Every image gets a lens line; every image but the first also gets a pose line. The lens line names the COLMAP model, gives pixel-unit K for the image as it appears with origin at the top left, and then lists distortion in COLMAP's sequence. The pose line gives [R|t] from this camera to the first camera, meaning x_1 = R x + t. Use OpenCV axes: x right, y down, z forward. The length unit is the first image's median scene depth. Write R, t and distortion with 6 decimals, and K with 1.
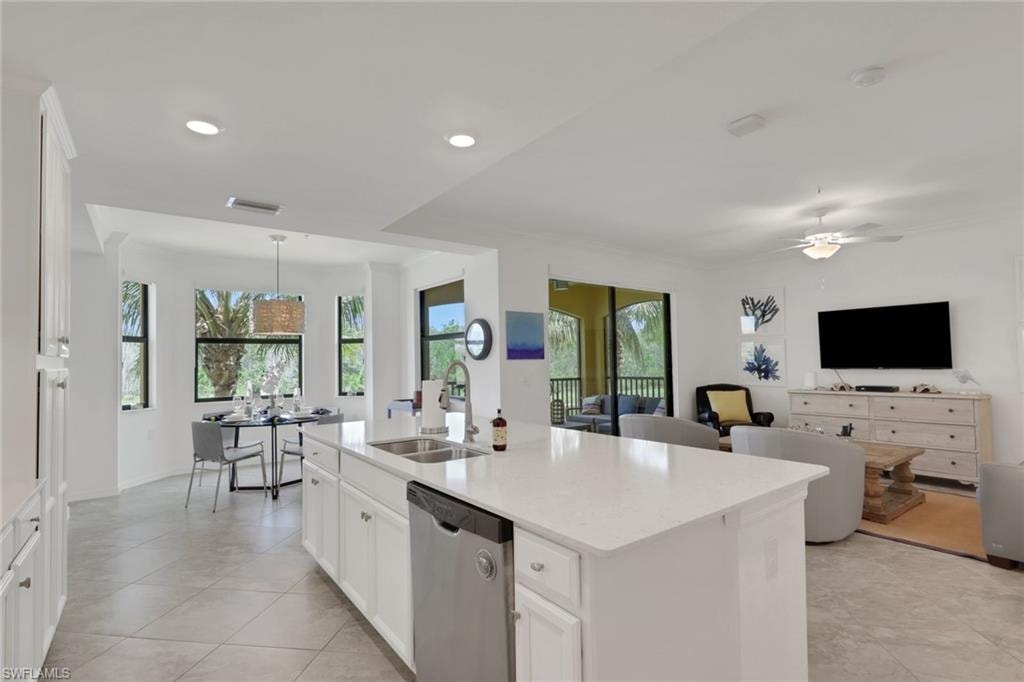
lens RADIAL K [[481.4, 0, 507.3], [0, 481.4, 346.1], [0, 0, 1]] dist [-0.001636, -0.000418]
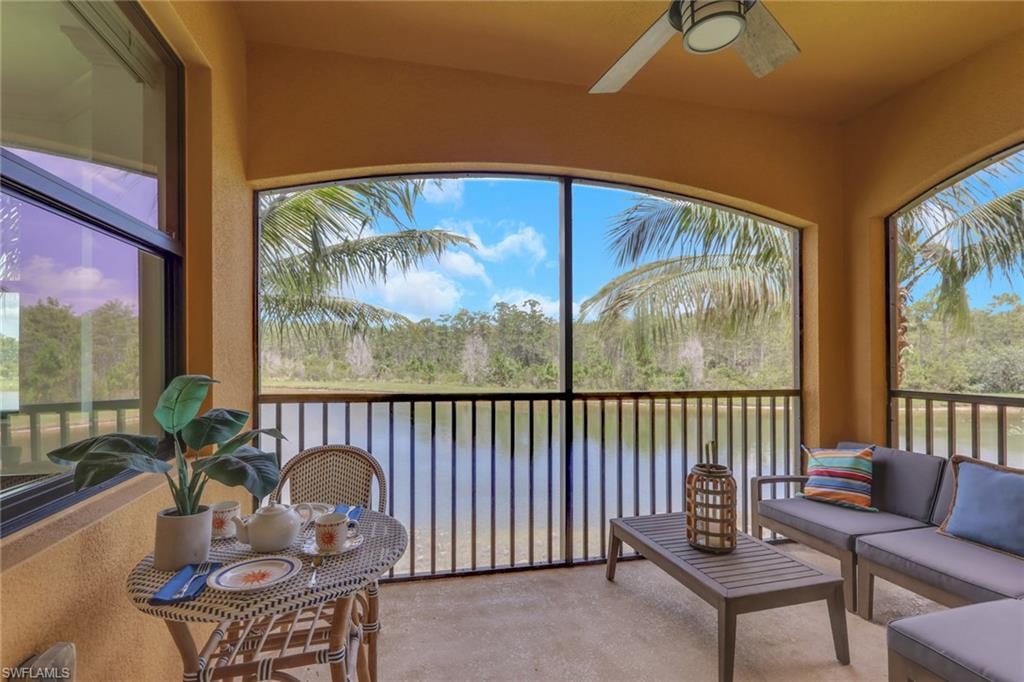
lens RADIAL K [[477.9, 0, 510.6], [0, 477.9, 352.5], [0, 0, 1]] dist [0.001071, 0.000513]
pose [[0.920887, 0.012191, -0.389638, 0.138877], [-0.000133, 0.999521, 0.030957, 0.040595], [0.389829, -0.028456, 0.920448, 0.904491]]
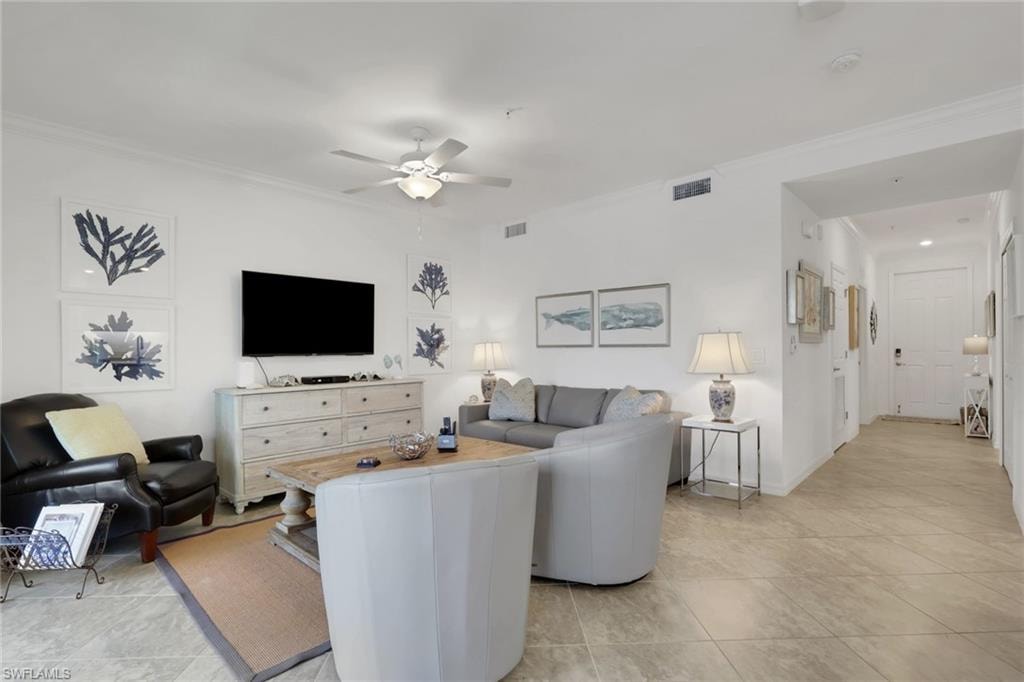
lens RADIAL K [[485.9, 0, 508.3], [0, 485.9, 352.7], [0, 0, 1]] dist [-0.001669, -0.000490]
pose [[-0.179602, 0.015161, 0.983623, -0.071928], [-0.016662, 0.999691, -0.018451, 0.048825], [-0.983598, -0.019703, -0.179294, 0.772588]]
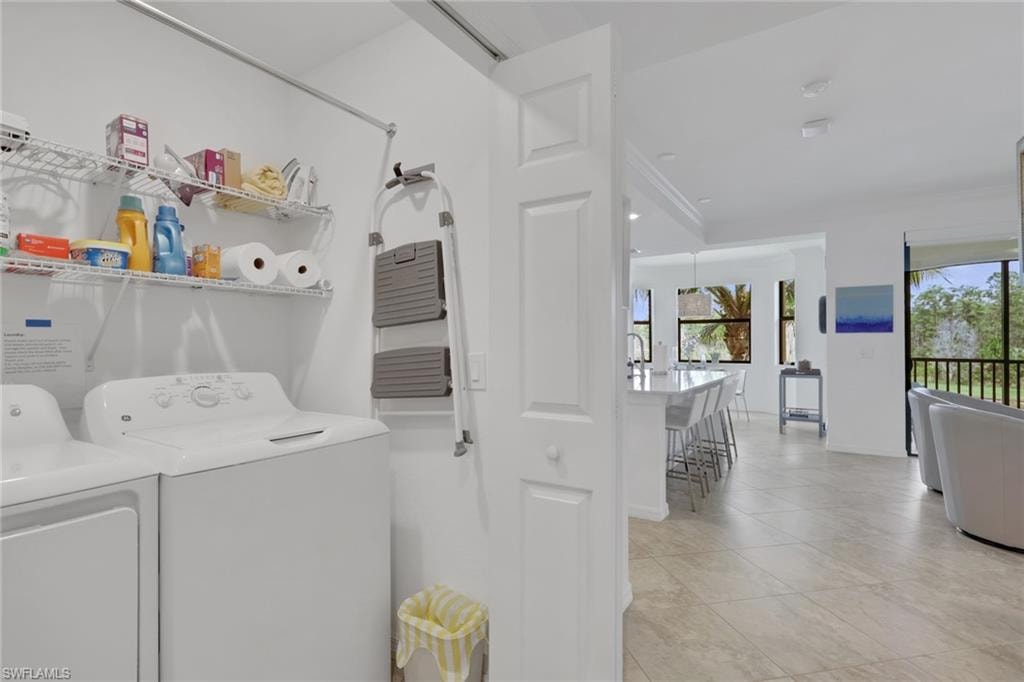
lens RADIAL K [[481.4, 0, 507.3], [0, 481.4, 346.1], [0, 0, 1]] dist [-0.001636, -0.000418]
pose [[0.339953, 0.018833, -0.940254, 0.641627], [0.025812, 0.999236, 0.029347, 0.005716], [0.940088, -0.034247, 0.339208, -0.050985]]
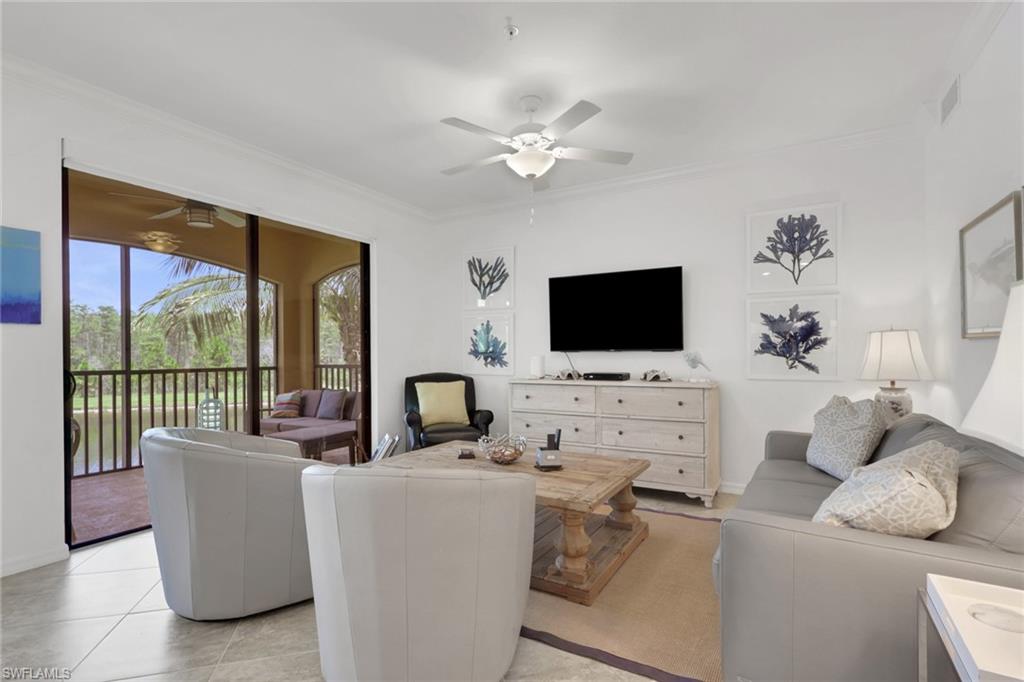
lens RADIAL K [[485.9, 0, 508.3], [0, 485.9, 352.7], [0, 0, 1]] dist [-0.001669, -0.000490]
pose [[0.919532, 0.007700, 0.392940, 0.287443], [-0.019779, 0.999448, 0.026703, 0.029594], [-0.392517, -0.032326, 0.919176, 0.312739]]
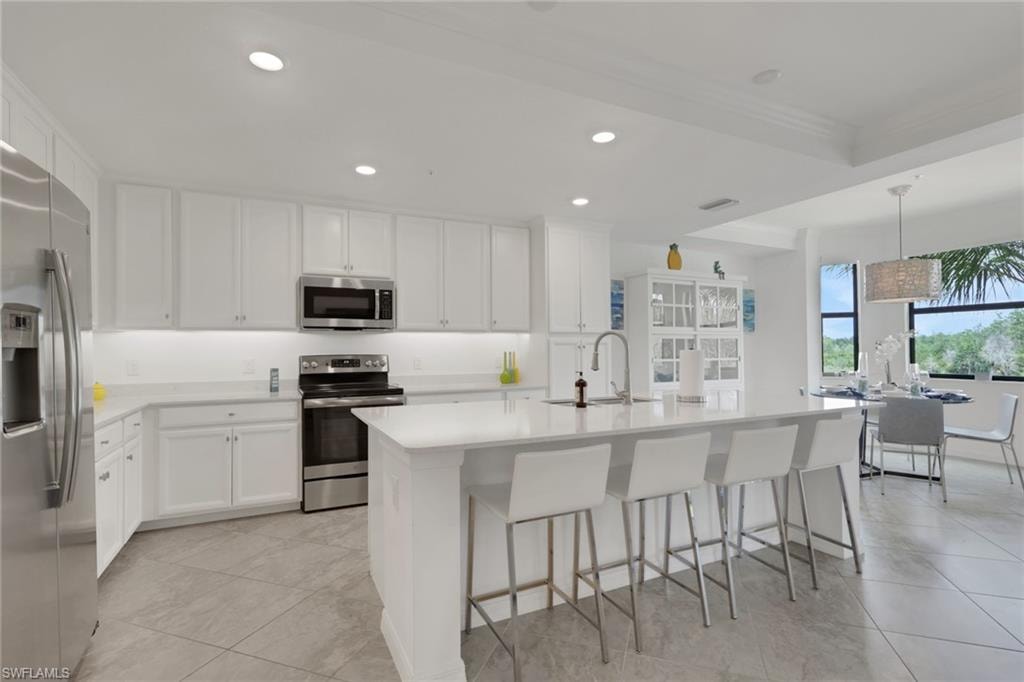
lens RADIAL K [[477.7, 0, 510.4], [0, 477.7, 343.3], [0, 0, 1]] dist [-0.003004, -0.000268]
pose [[-0.193259, 0.002199, -0.981145, 0.448085], [0.040942, 0.999145, -0.005825, 0.024163], [0.980293, -0.041295, -0.193183, 0.410970]]
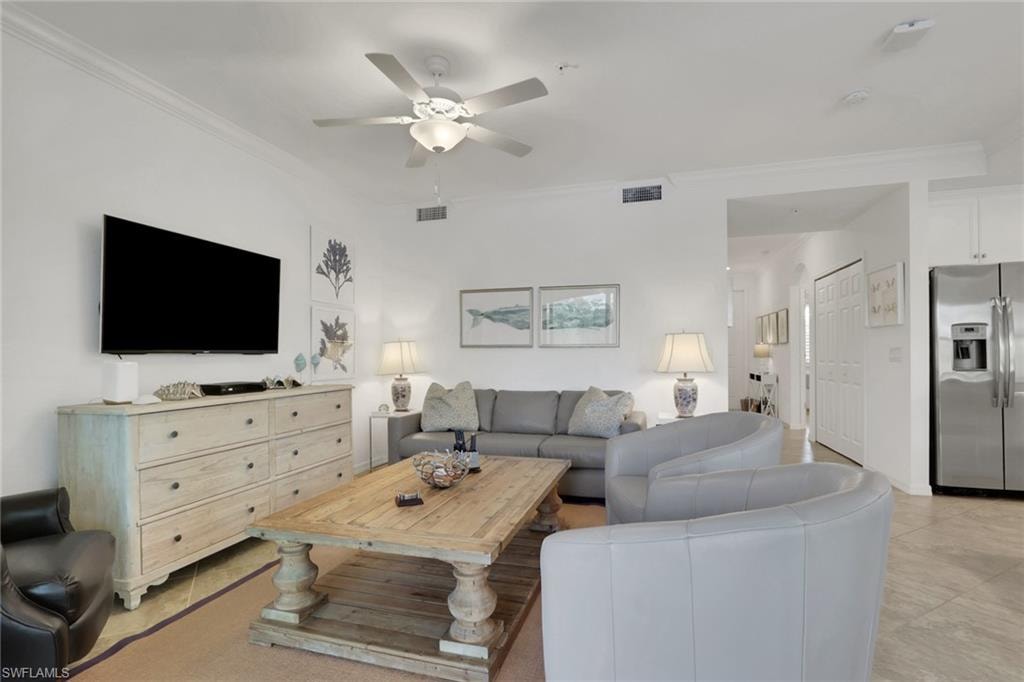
lens RADIAL K [[490.8, 0, 506.8], [0, 490.8, 356.3], [0, 0, 1]] dist [-0.001562, 0.000250]
pose [[-0.595599, 0.020035, 0.803032, 0.112719], [-0.007976, 0.999492, -0.030853, 0.060754], [-0.803242, -0.024781, -0.595137, 0.987457]]
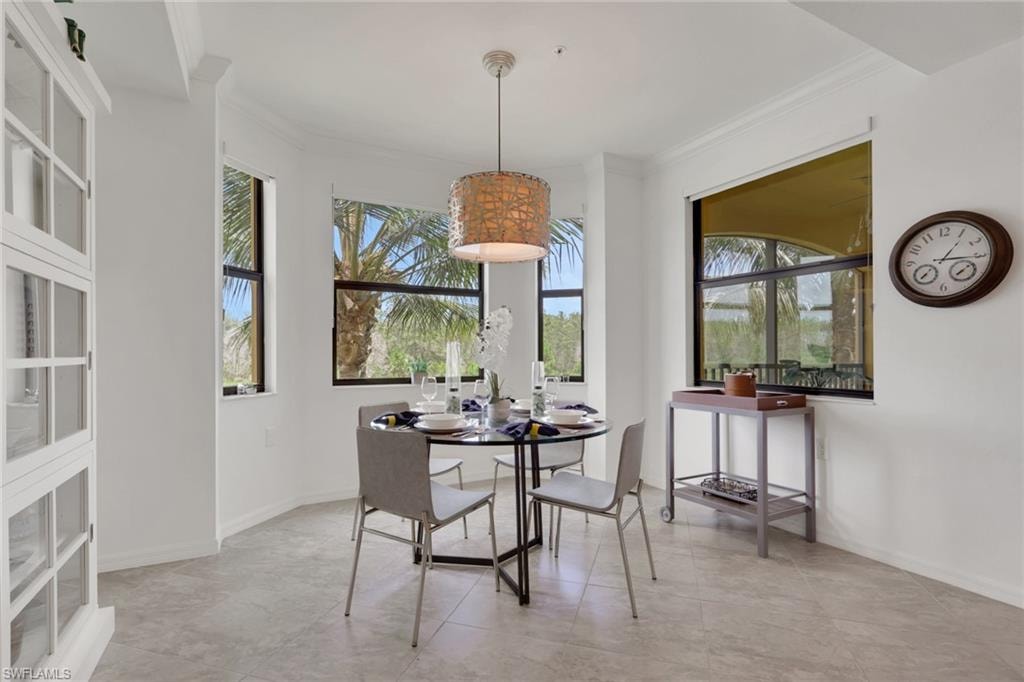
lens RADIAL K [[485.9, 0, 508.3], [0, 485.9, 352.7], [0, 0, 1]] dist [-0.001669, -0.000490]
pose [[0.986906, 0.015907, -0.160513, -0.338170], [-0.010569, 0.999364, 0.034054, 0.053397], [0.160953, -0.031912, 0.986446, 0.437816]]
